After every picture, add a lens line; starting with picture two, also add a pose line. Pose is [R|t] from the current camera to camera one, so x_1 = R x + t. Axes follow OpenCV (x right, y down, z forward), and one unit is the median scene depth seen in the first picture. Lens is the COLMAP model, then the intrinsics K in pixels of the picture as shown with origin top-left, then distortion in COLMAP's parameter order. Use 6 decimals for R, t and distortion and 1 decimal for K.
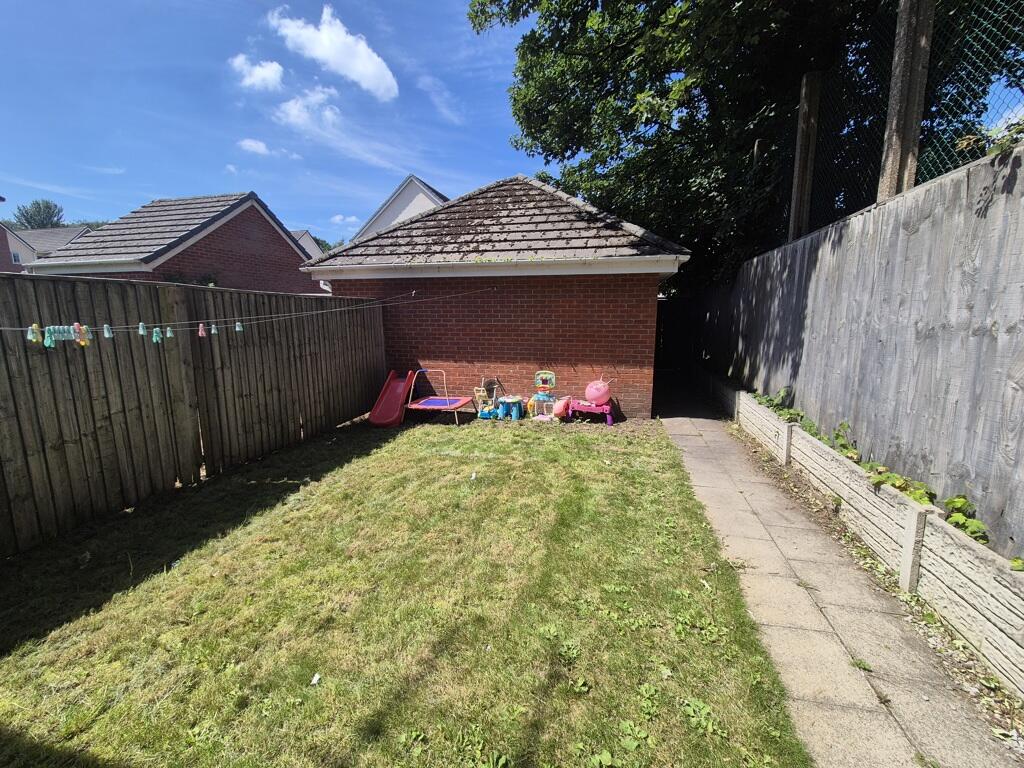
lens RADIAL K [[416.3, 0, 519.8], [0, 416.3, 386.5], [0, 0, 1]] dist [-0.000391, 0.001581]
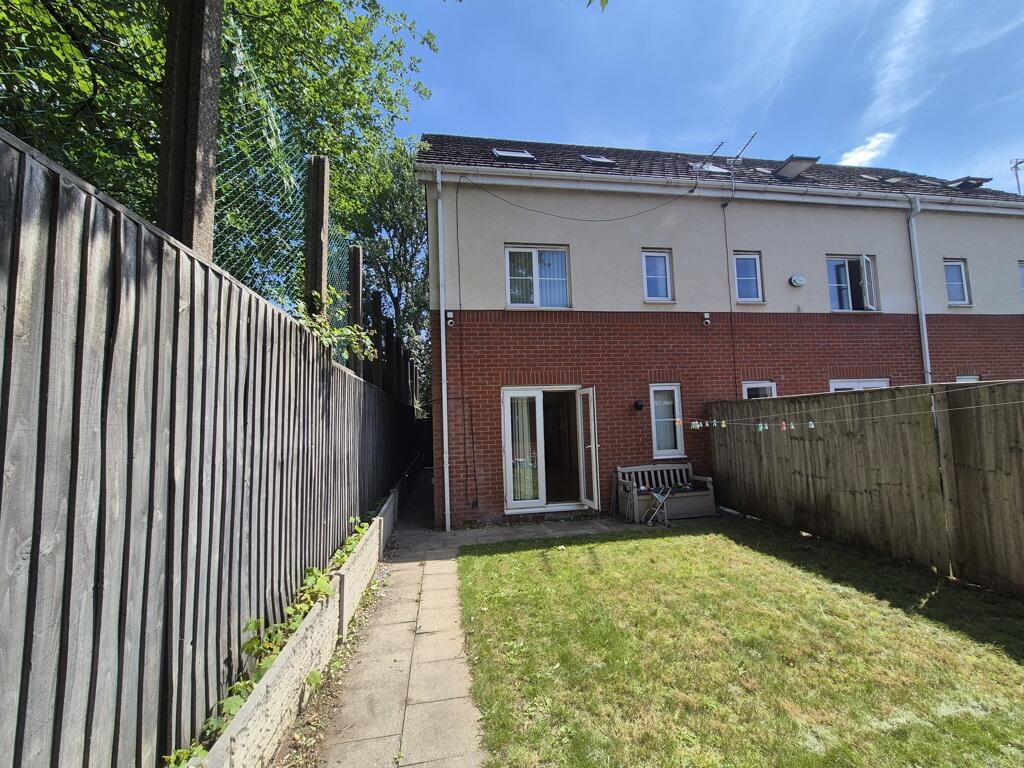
lens RADIAL K [[416.3, 0, 509.3], [0, 416.3, 375.0], [0, 0, 1]] dist [-0.000391, 0.001581]
pose [[-0.929465, 0.001217, -0.368909, 0.781610], [-0.021523, 0.998112, 0.057522, -0.389438], [0.368282, 0.061405, -0.927684, 2.019753]]
